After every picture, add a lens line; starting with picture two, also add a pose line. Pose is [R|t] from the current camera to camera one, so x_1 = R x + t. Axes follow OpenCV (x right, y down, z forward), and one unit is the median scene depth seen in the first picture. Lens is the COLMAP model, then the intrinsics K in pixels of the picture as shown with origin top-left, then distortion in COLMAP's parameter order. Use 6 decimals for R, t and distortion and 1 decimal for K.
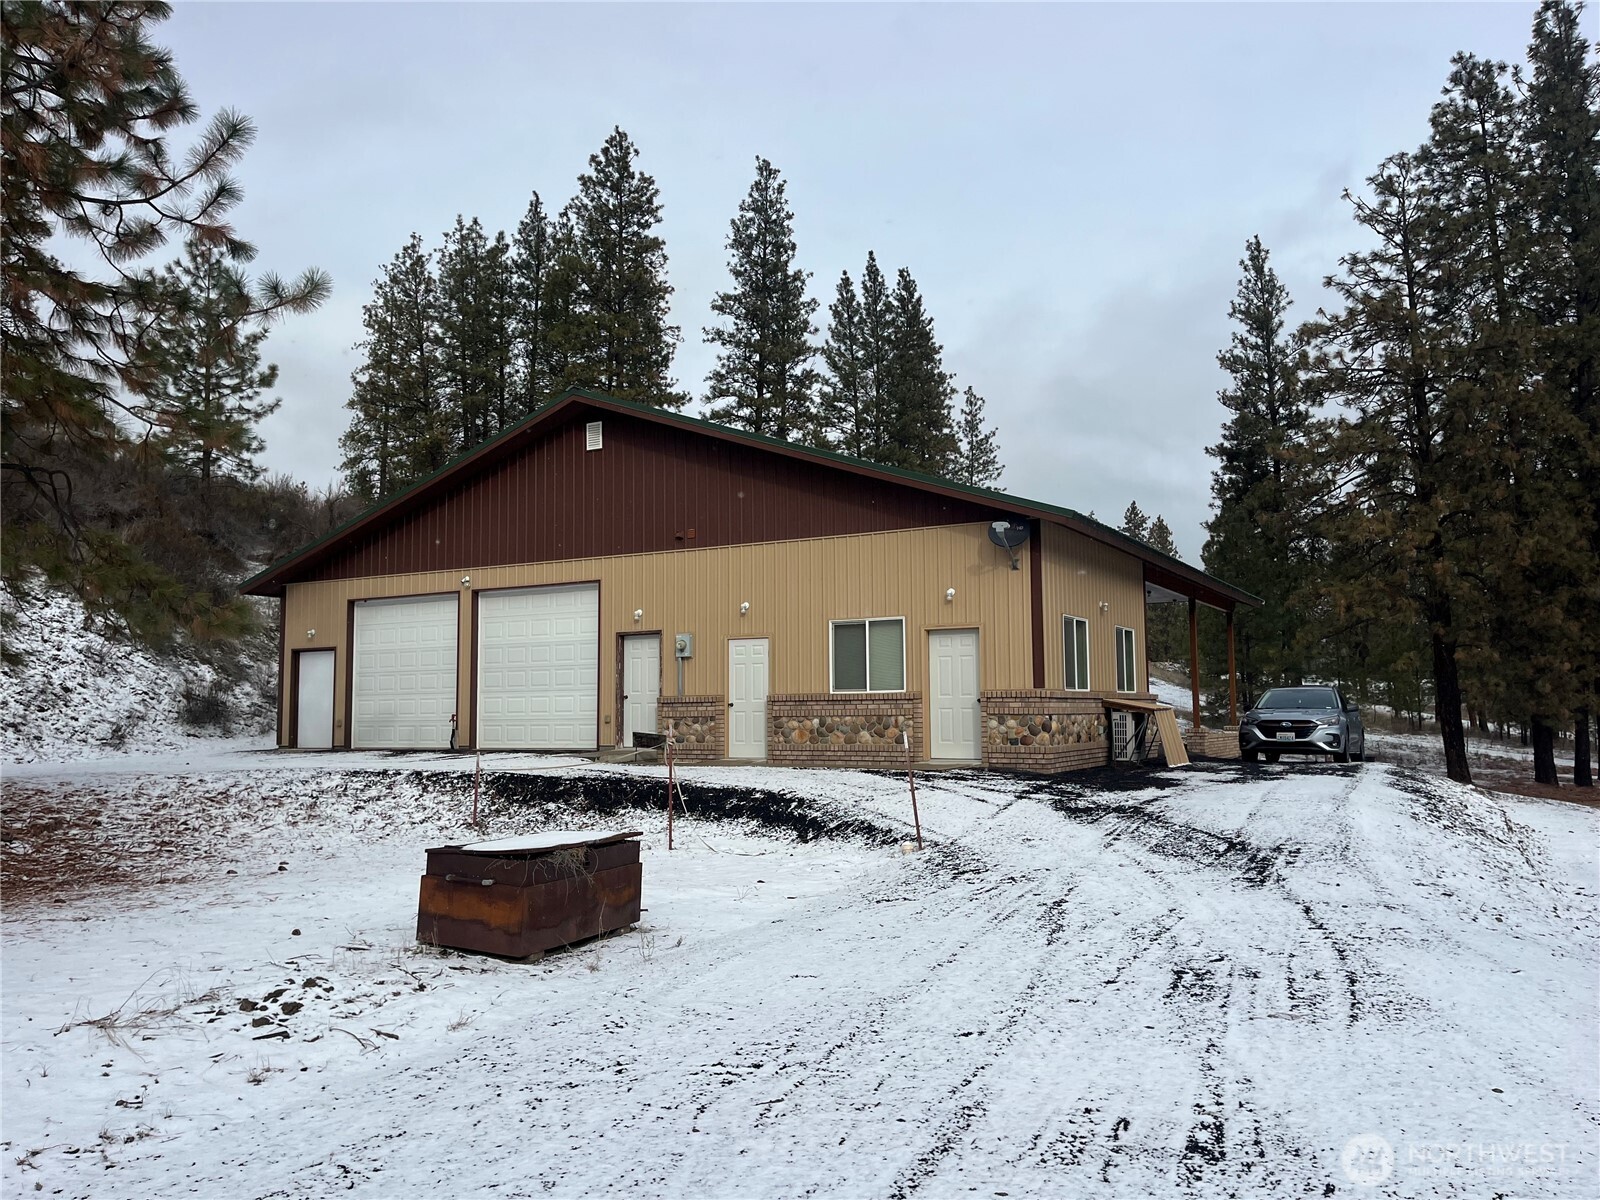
lens RADIAL K [[1195.5, 0, 791.9], [0, 1195.5, 607.6], [0, 0, 1]] dist [0.059506, -0.073821]
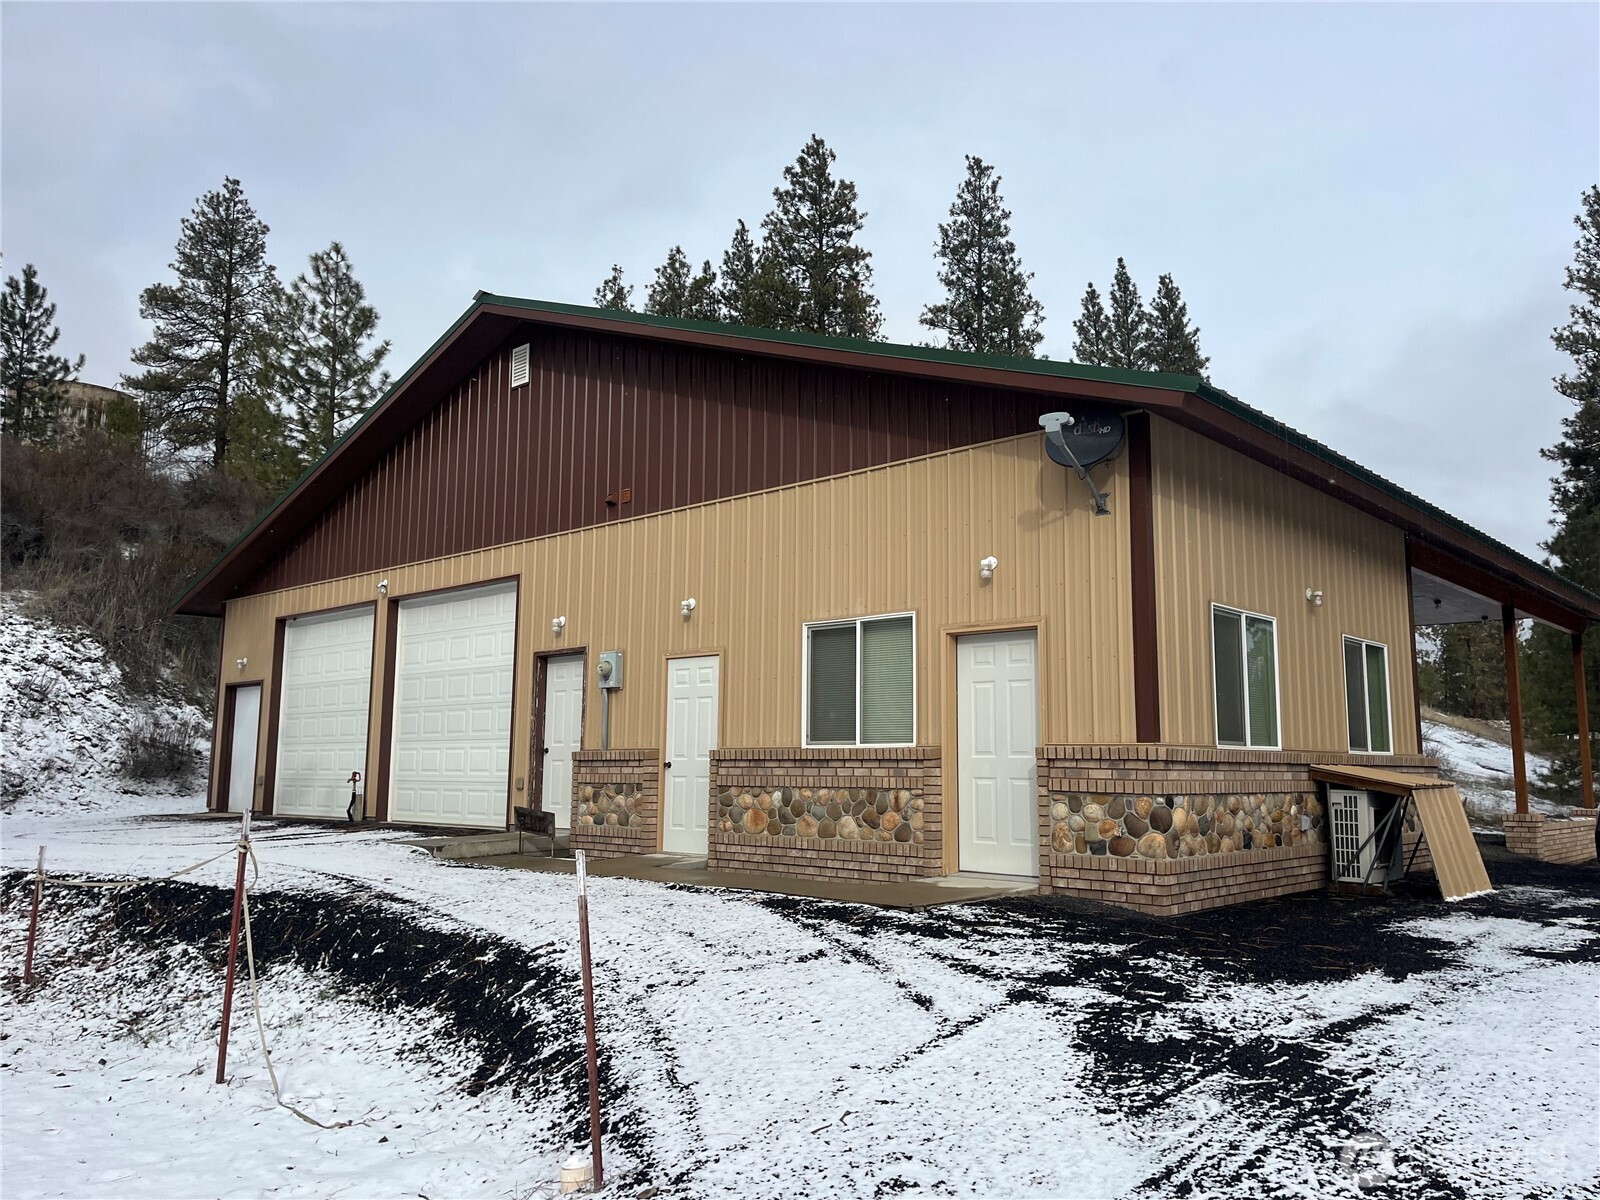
lens RADIAL K [[1195.5, 0, 795.4], [0, 1195.5, 589.5], [0, 0, 1]] dist [0.059506, -0.073821]
pose [[0.973788, -0.017486, -0.226783, 0.134326], [0.003431, 0.998056, -0.062222, 0.025738], [0.227430, 0.059813, 0.971956, 0.353582]]
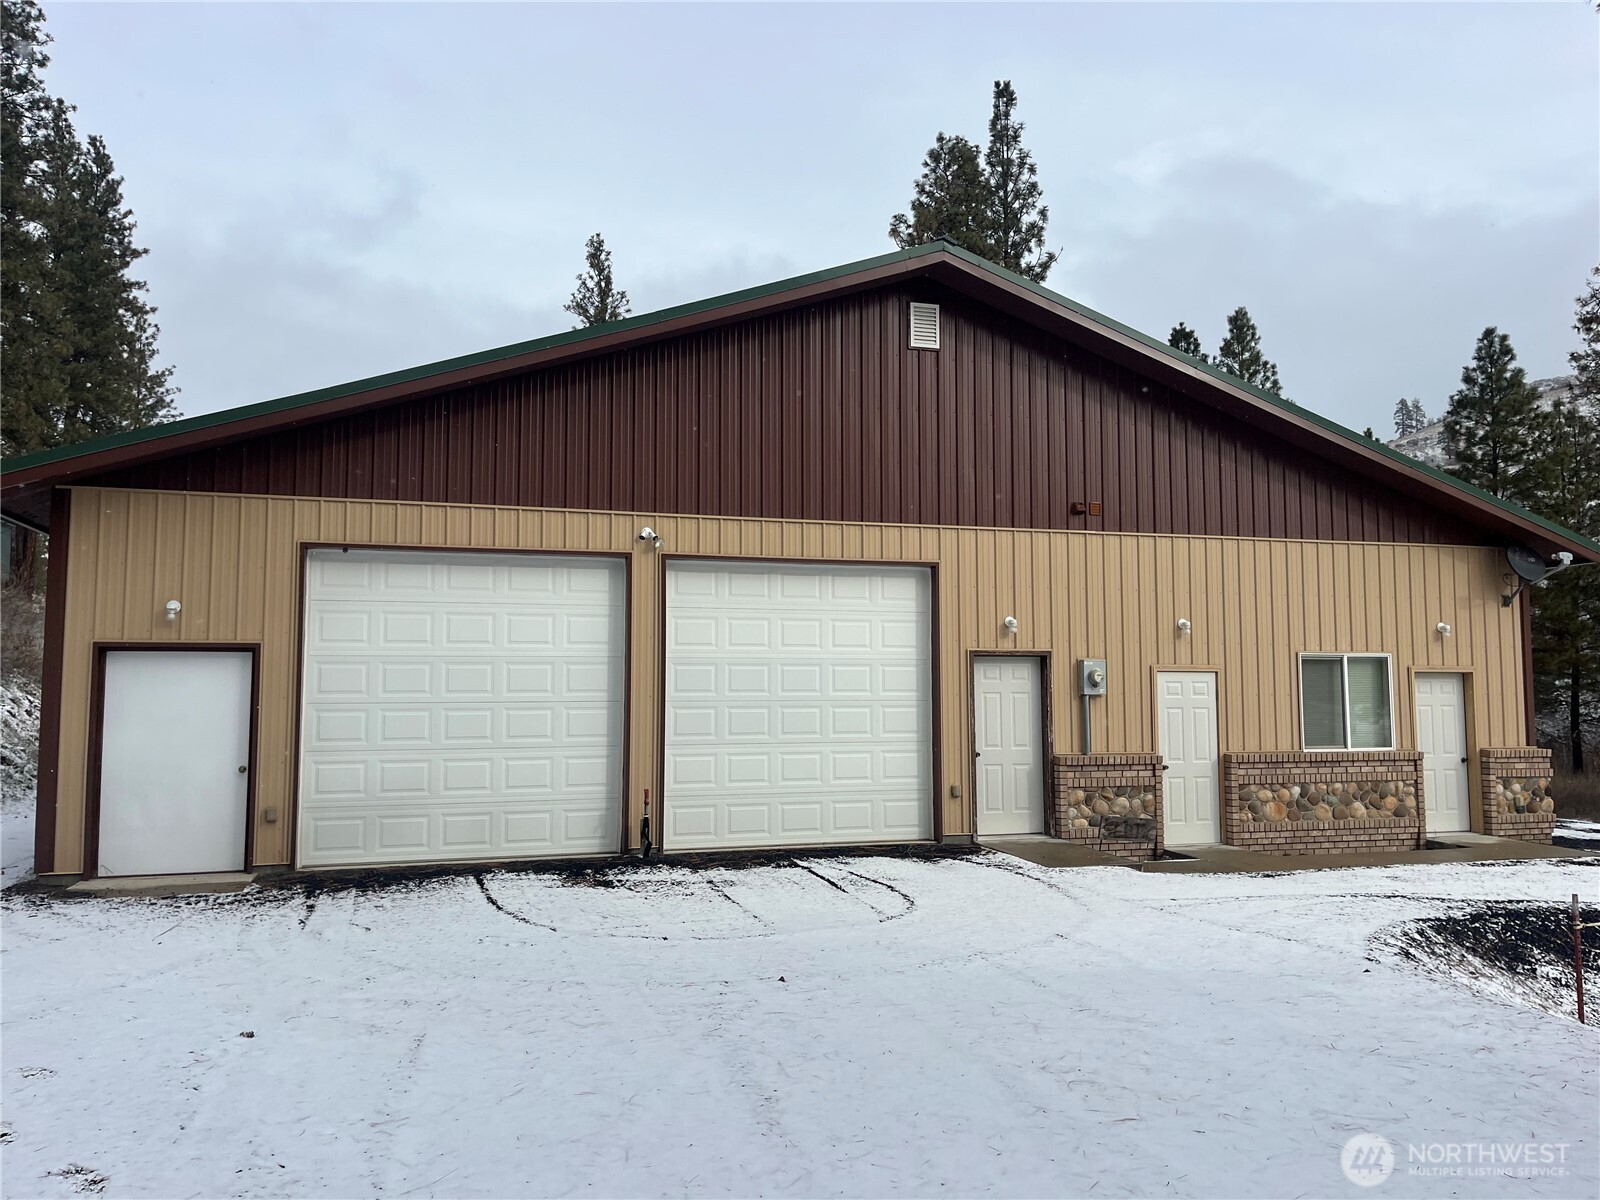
lens RADIAL K [[1195.5, 0, 806.1], [0, 1195.5, 592.5], [0, 0, 1]] dist [0.059506, -0.073821]
pose [[0.697729, 0.068950, 0.713036, -0.600503], [-0.068093, 0.997234, -0.029800, 0.013715], [-0.713118, -0.027760, 0.700494, 0.576046]]
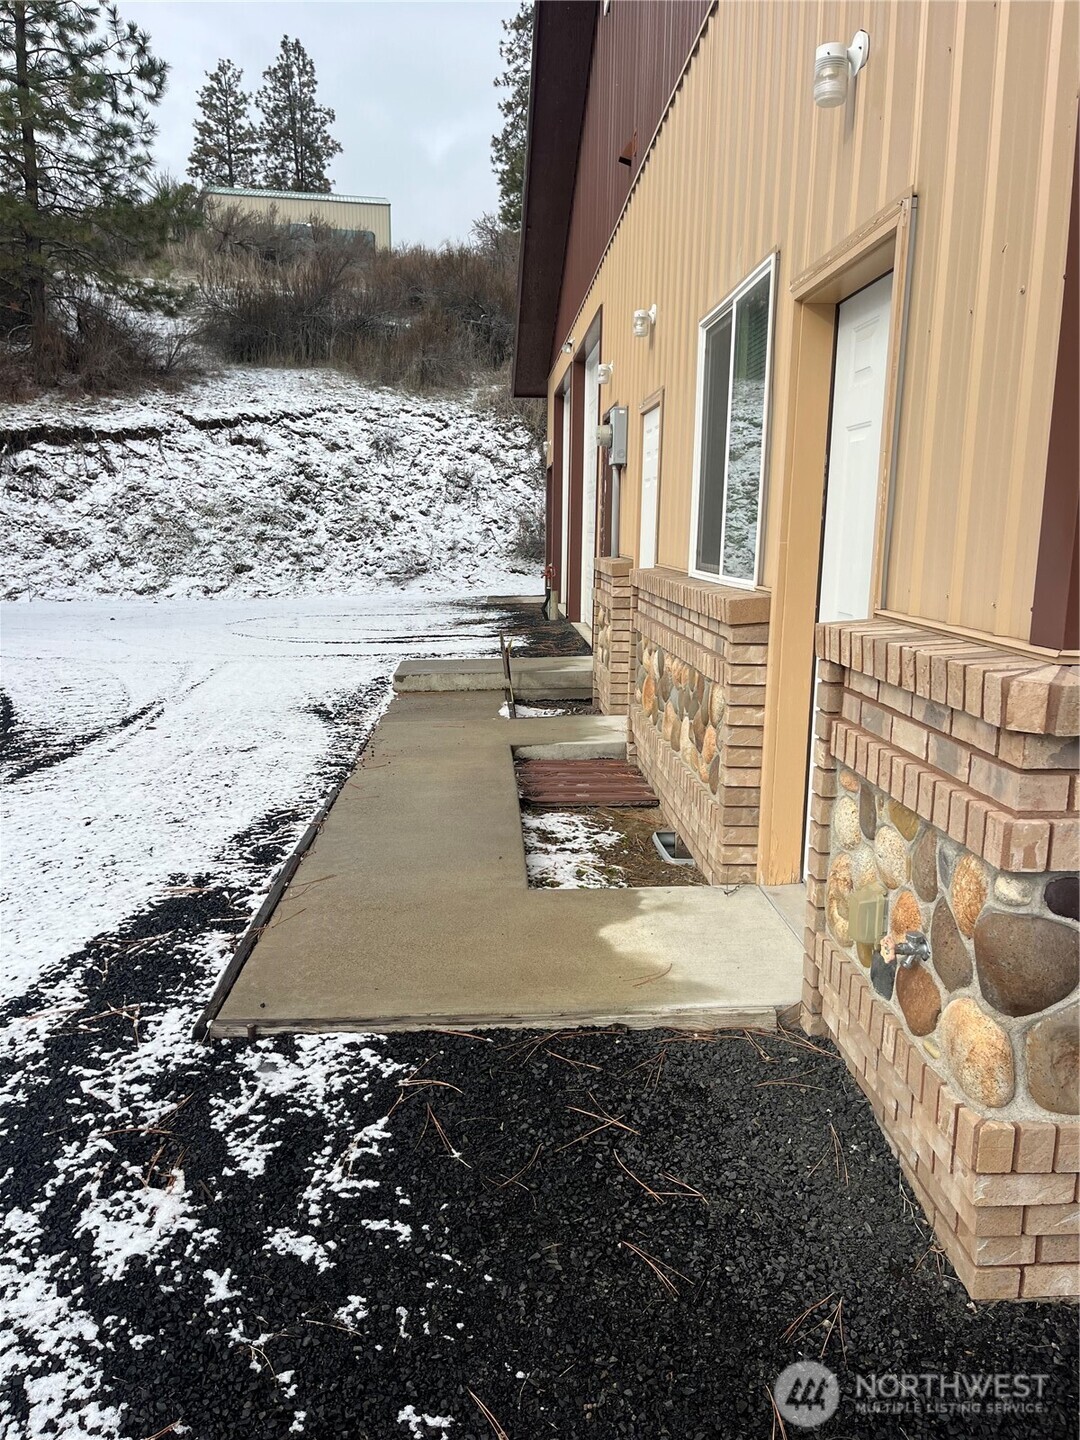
lens RADIAL K [[1076.0, 0, 539.7], [0, 1076.0, 733.1], [0, 0, 1]] dist [0.059506, -0.073821]
pose [[0.532989, 0.175713, -0.827676, 0.205833], [0.057246, 0.968469, 0.242467, 0.034608], [0.844183, -0.176613, 0.506125, 0.676368]]
